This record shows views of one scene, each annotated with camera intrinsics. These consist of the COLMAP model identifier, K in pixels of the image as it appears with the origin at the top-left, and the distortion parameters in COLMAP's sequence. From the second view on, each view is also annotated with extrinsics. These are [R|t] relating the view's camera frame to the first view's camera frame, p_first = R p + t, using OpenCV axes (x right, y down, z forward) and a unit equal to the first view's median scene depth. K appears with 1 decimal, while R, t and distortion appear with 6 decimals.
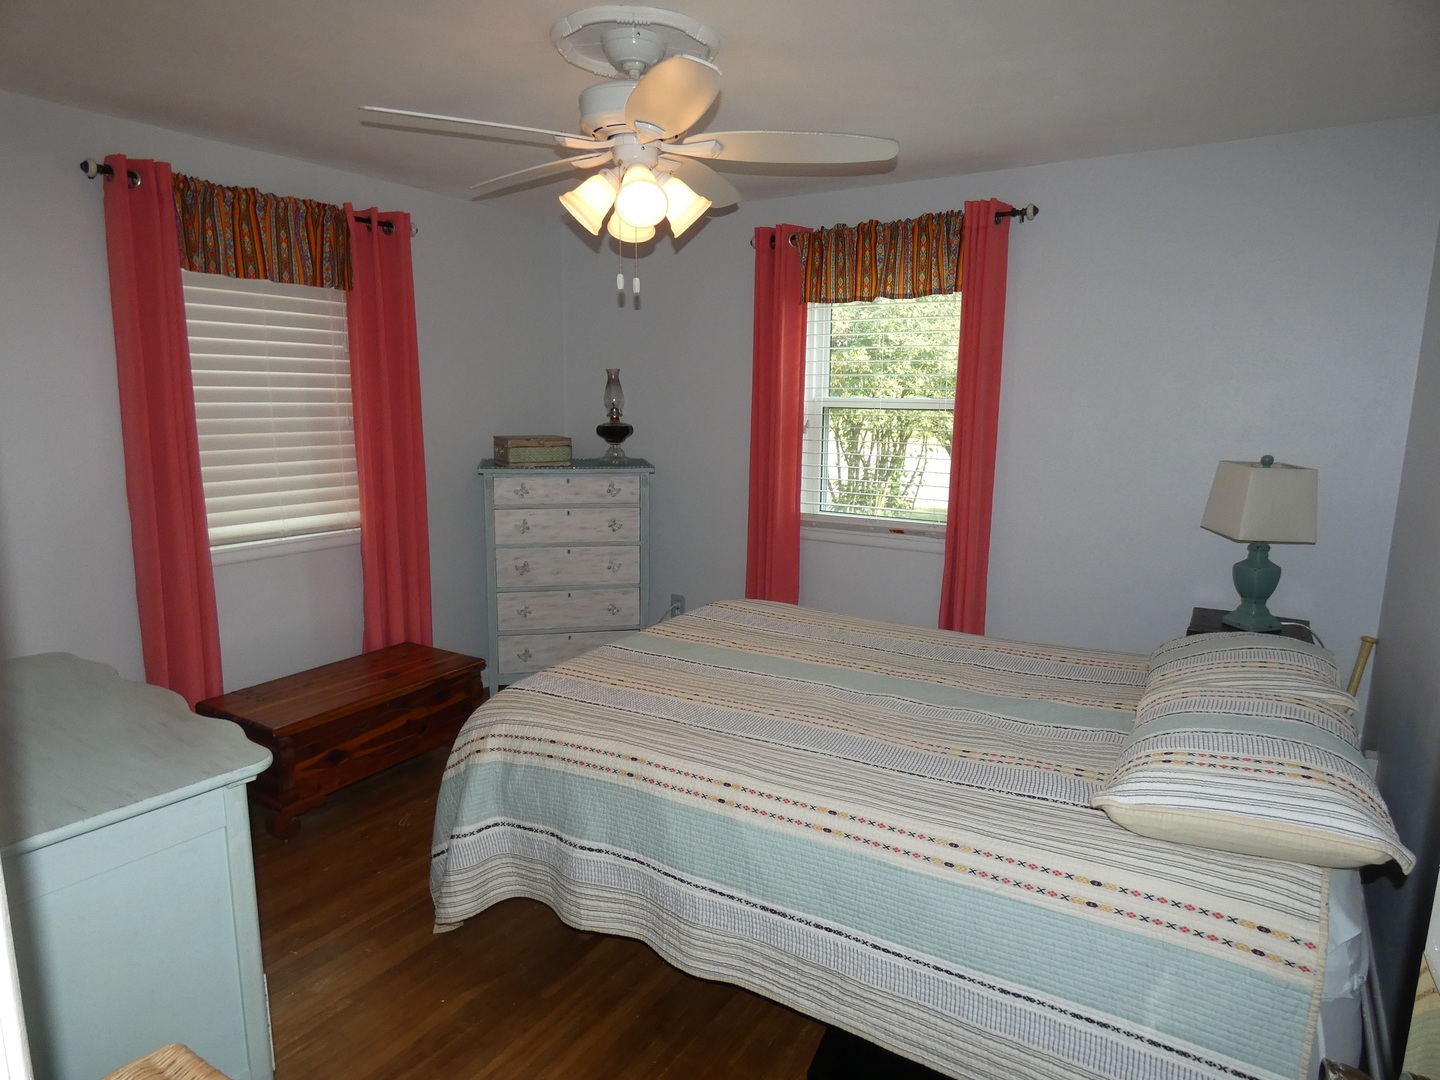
lens RADIAL K [[869.3, 0, 727.8], [0, 869.3, 540.4], [0, 0, 1]] dist [0.024925, -0.011932]
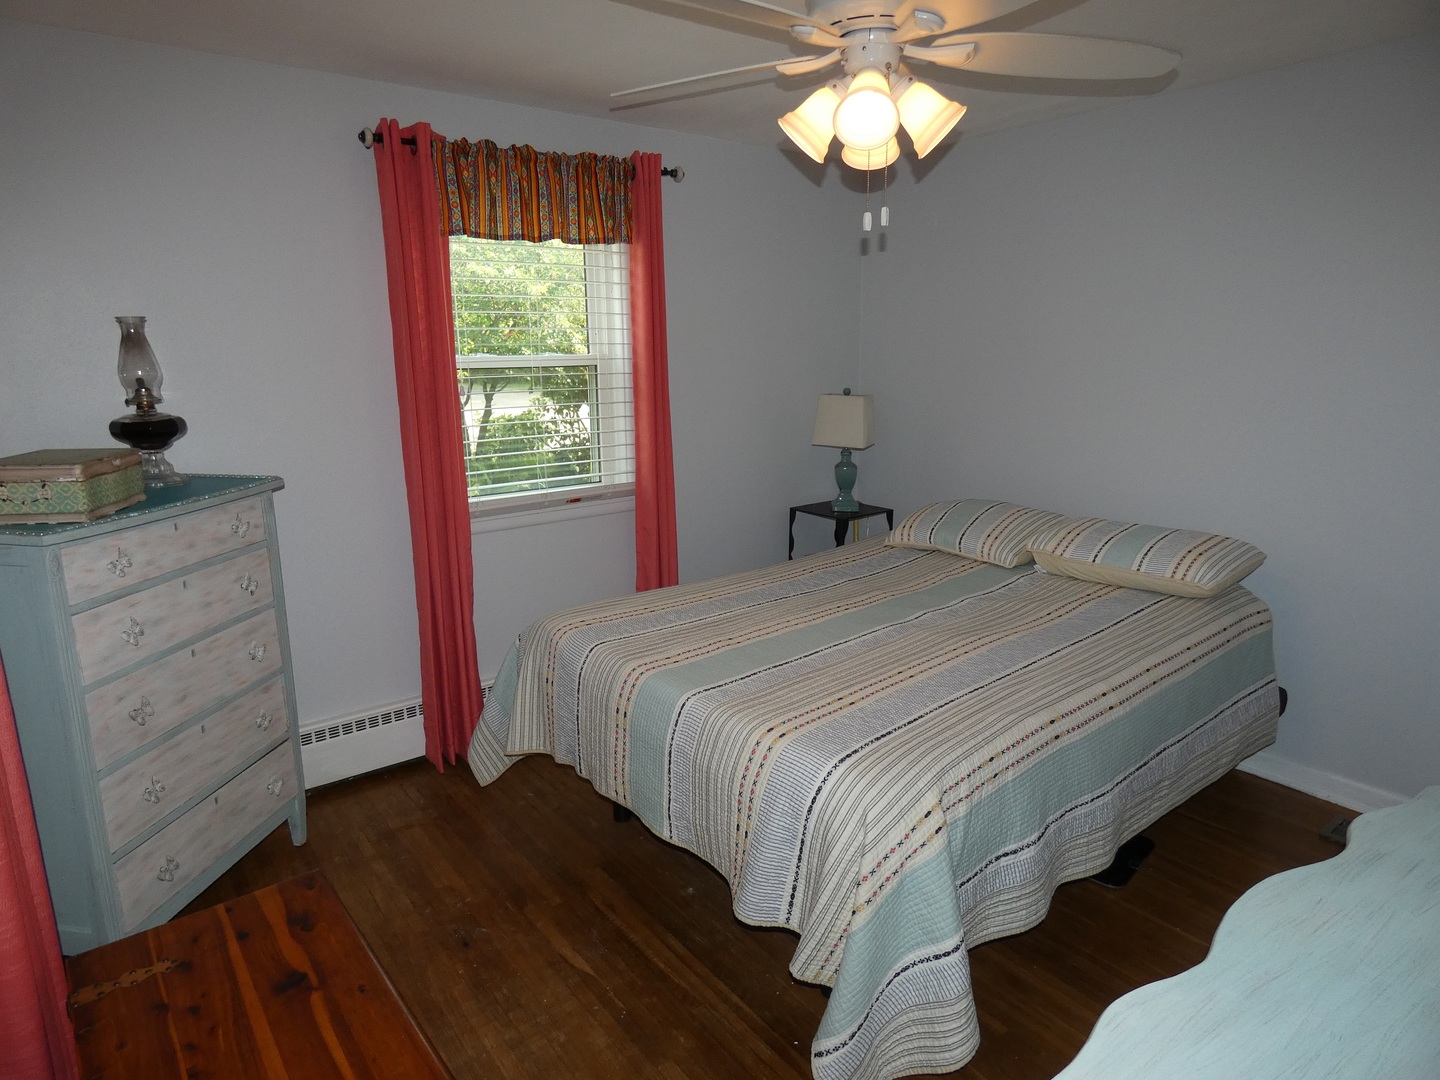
lens RADIAL K [[869.3, 0, 725.2], [0, 869.3, 543.7], [0, 0, 1]] dist [0.024925, -0.011932]
pose [[0.339771, -0.232108, 0.911417, -0.612001], [0.165477, 0.968705, 0.185008, -0.111134], [-0.925836, 0.087958, 0.367546, 0.519951]]
